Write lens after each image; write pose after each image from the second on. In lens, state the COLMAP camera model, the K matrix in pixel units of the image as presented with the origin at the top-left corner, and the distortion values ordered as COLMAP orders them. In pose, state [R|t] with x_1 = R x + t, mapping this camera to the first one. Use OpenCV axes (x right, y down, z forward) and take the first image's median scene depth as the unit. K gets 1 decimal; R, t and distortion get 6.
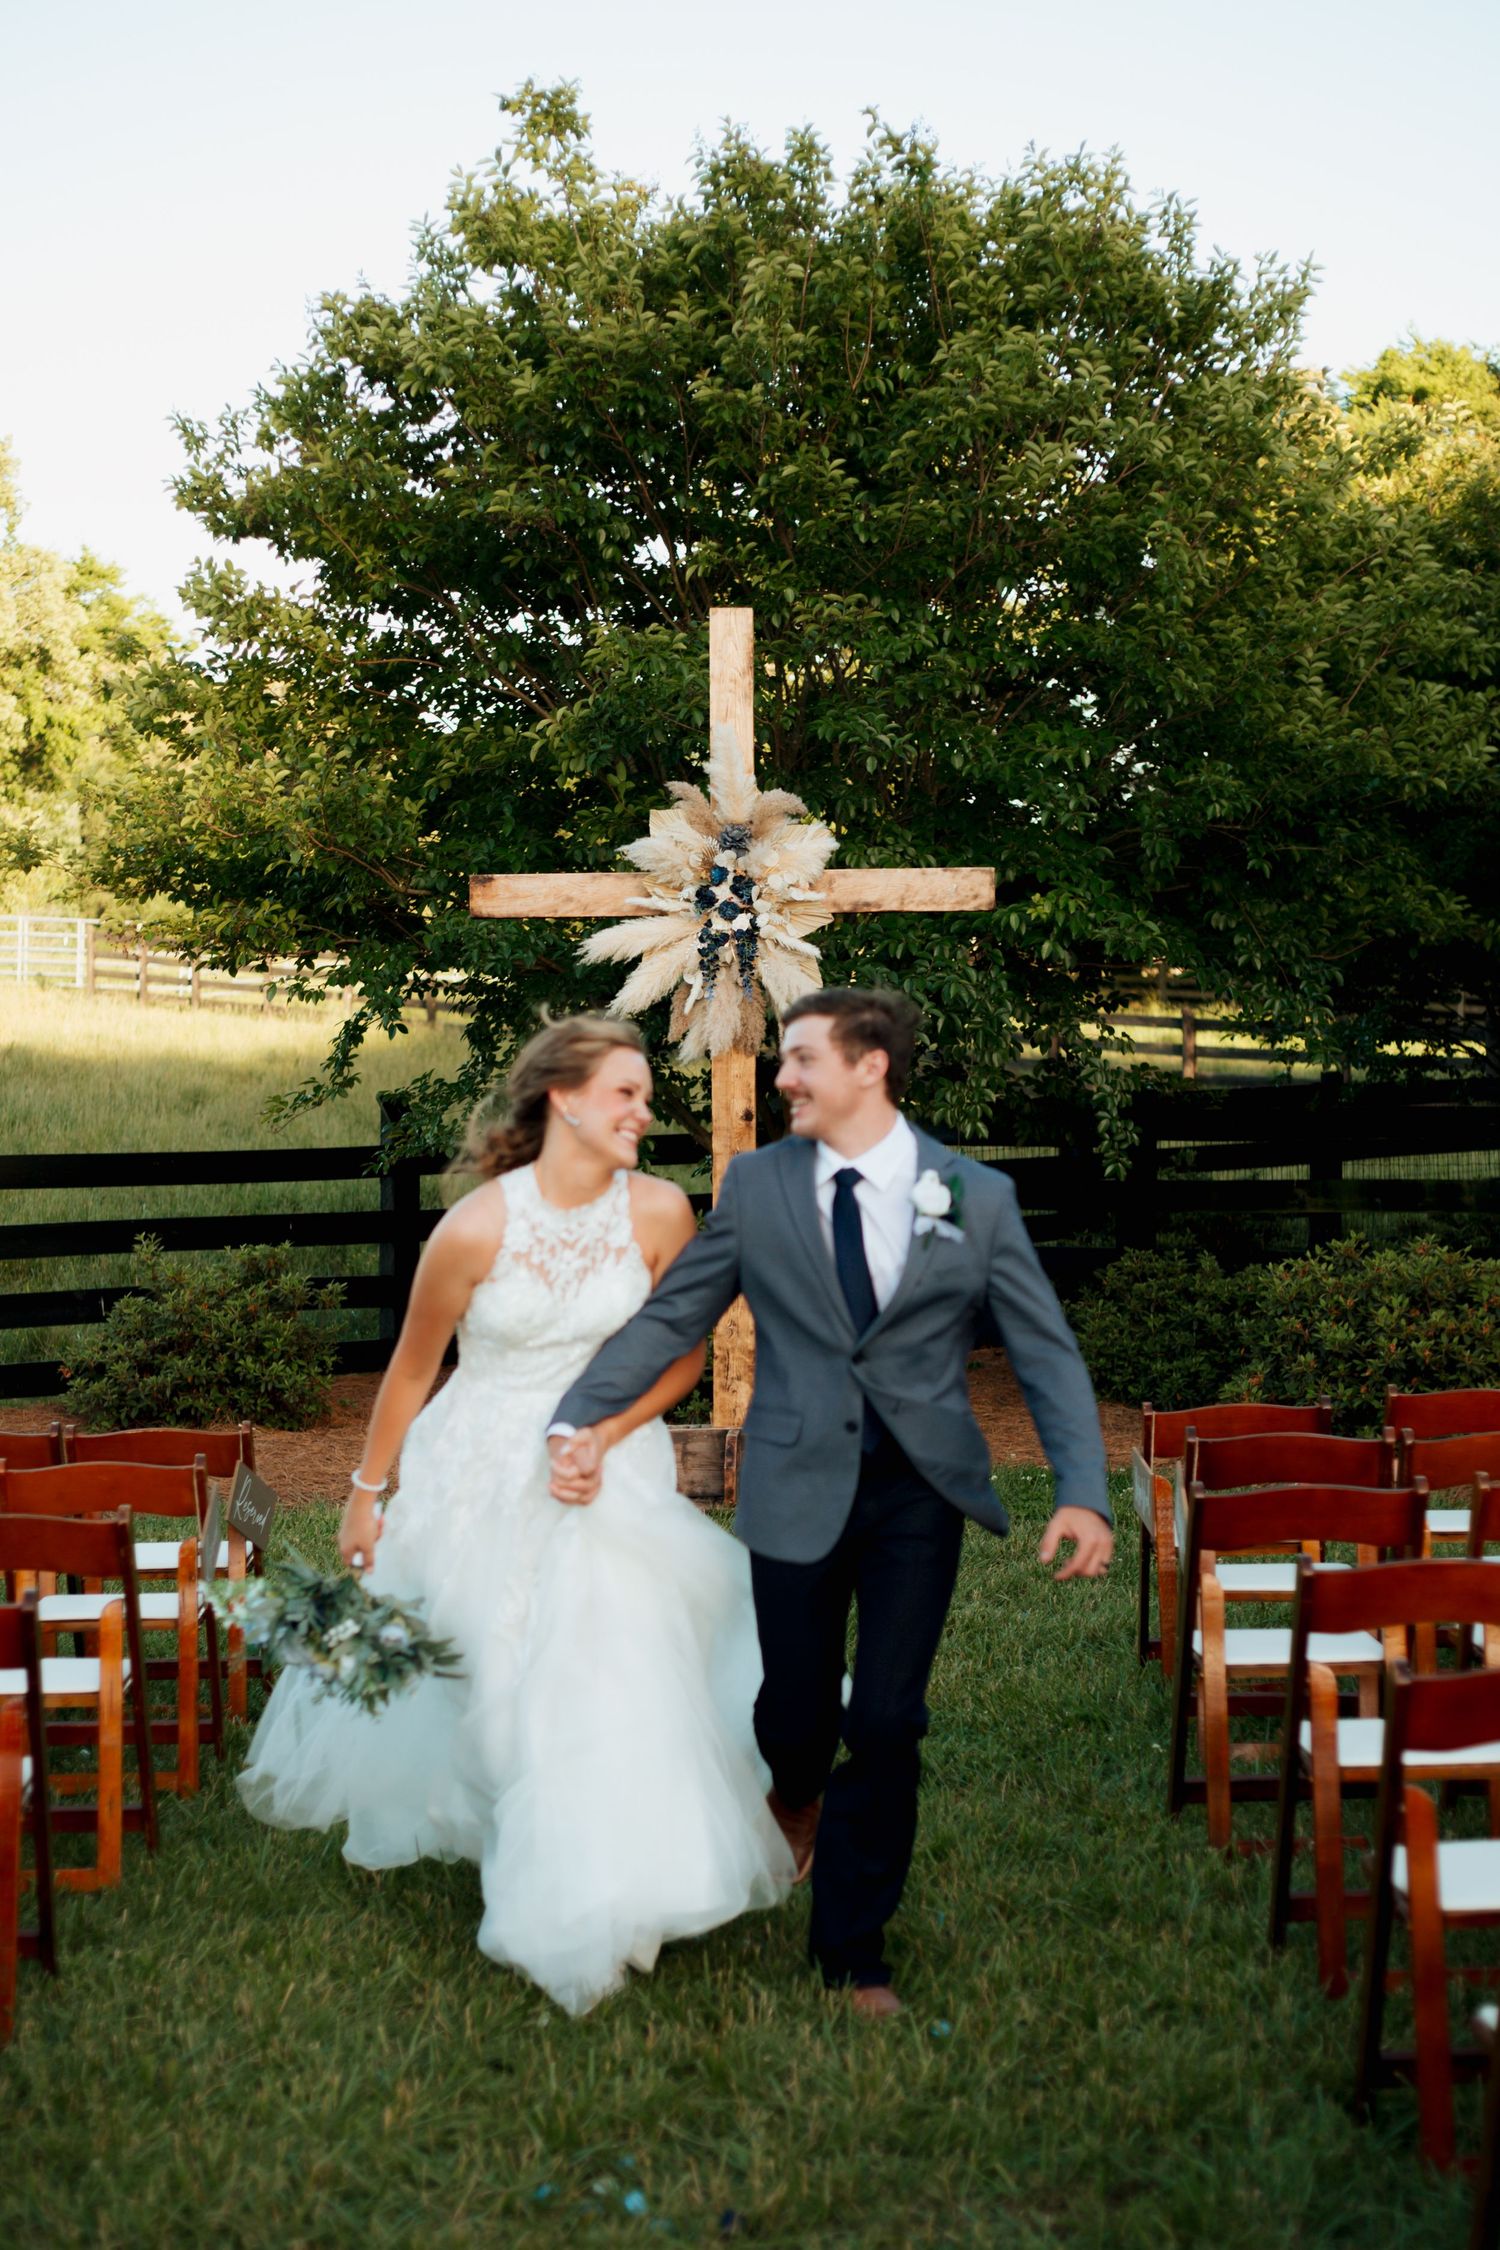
lens RADIAL K [[3039.2, 0, 711.8], [0, 3039.2, 1086.1], [0, 0, 1]] dist [-0.737210, -0.026311]
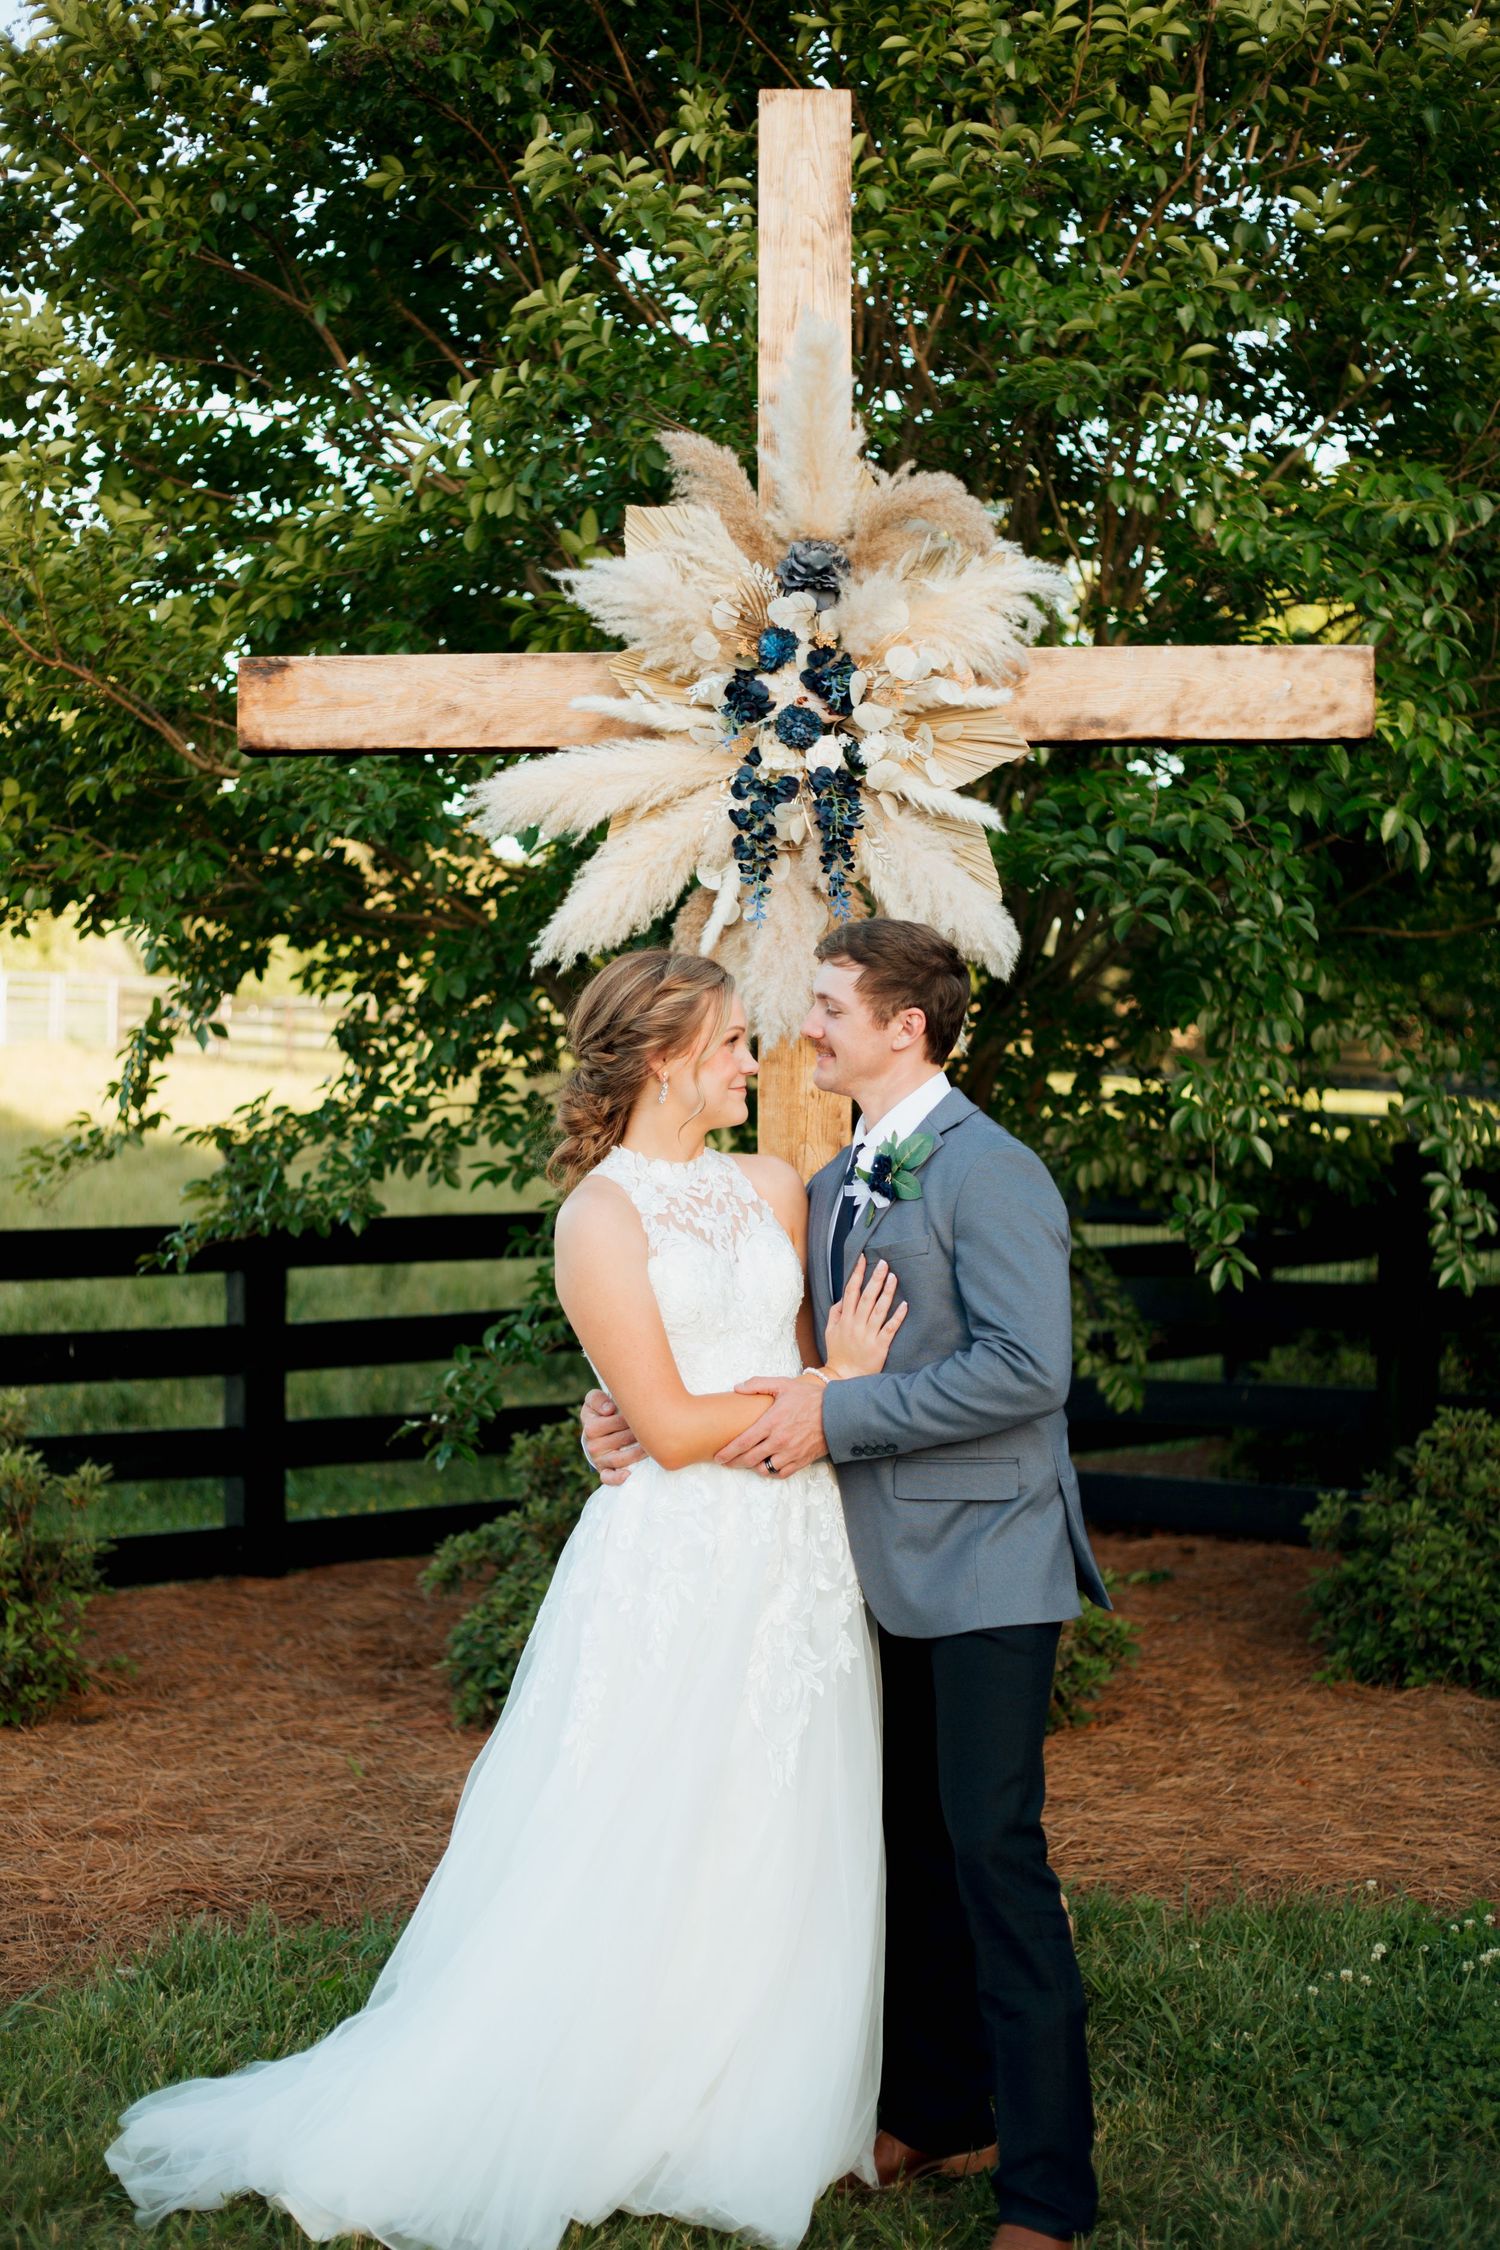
lens RADIAL K [[3250.2, 0, 831.5], [0, 3250.2, 1129.2], [0, 0, 1]] dist [-0.079004, -0.031438]
pose [[0.999683, 0.005234, 0.024620, -0.001064], [-0.005128, 0.999977, -0.004376, 0.004284], [-0.024642, 0.004248, 0.999687, 0.512535]]
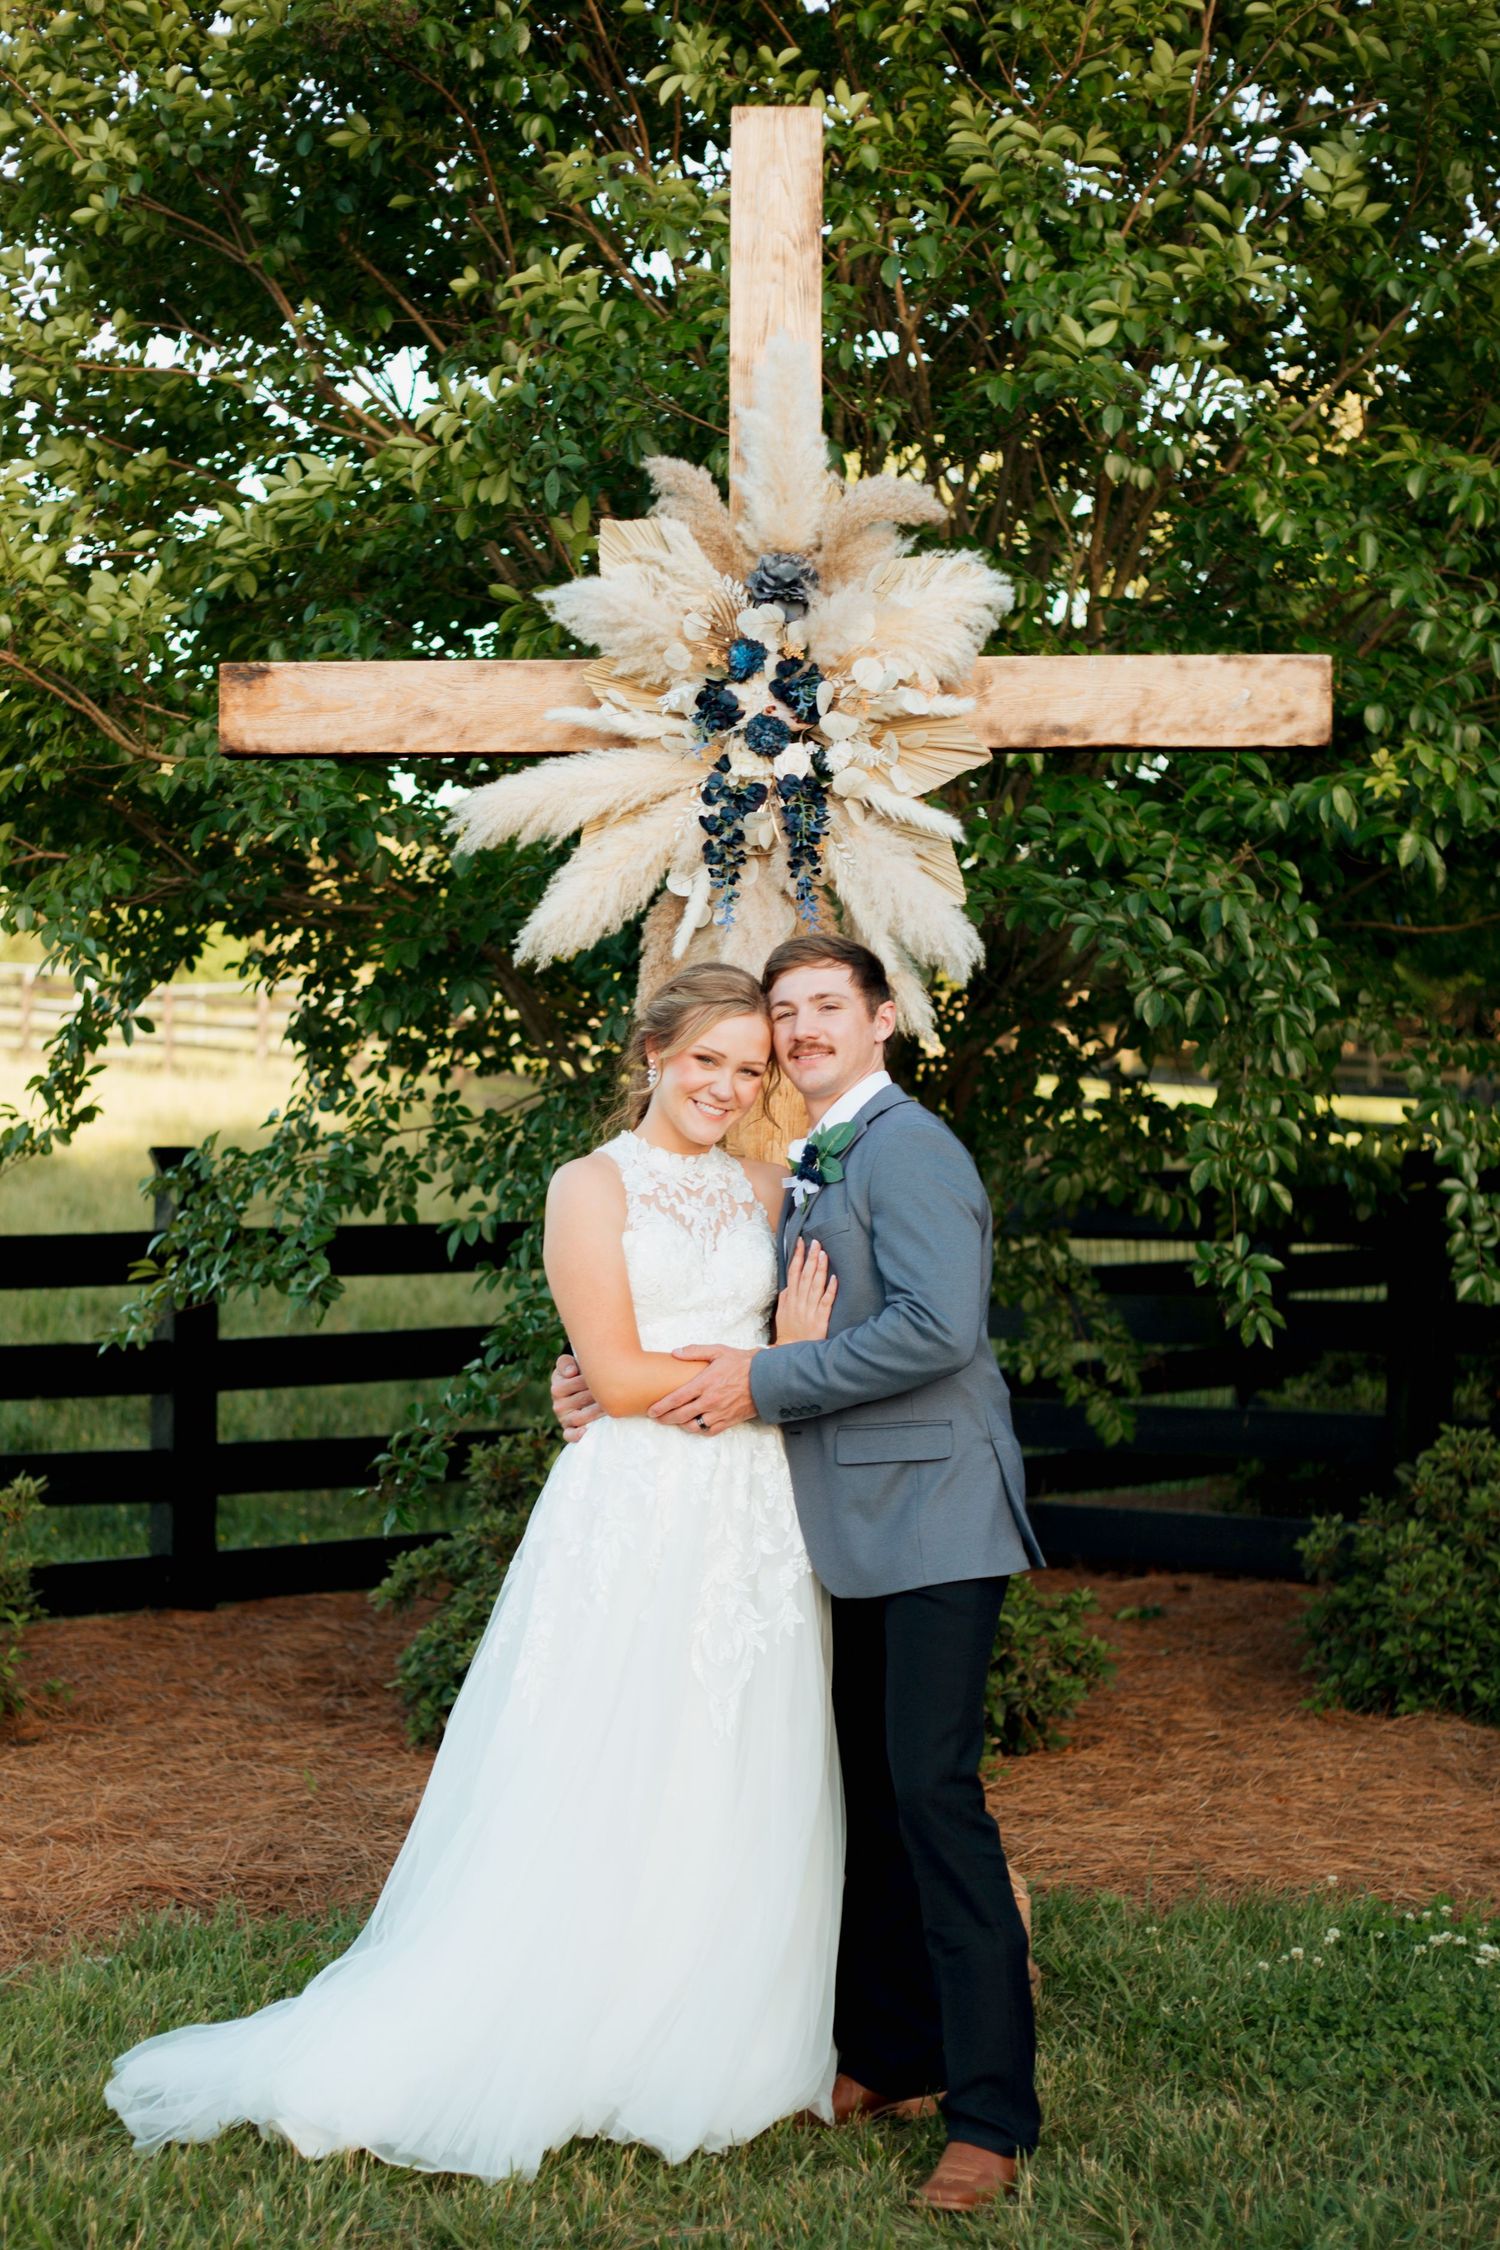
lens RADIAL K [[3760.4, 0, 750.0], [0, 3760.4, 1125.0], [0, 0, 1]] dist [0.004707, 0.031049]
pose [[0.999912, 0.008997, 0.009776, -0.002120], [-0.008918, 0.999927, -0.008148, 0.006805], [-0.009849, 0.008060, 0.999919, 0.419369]]
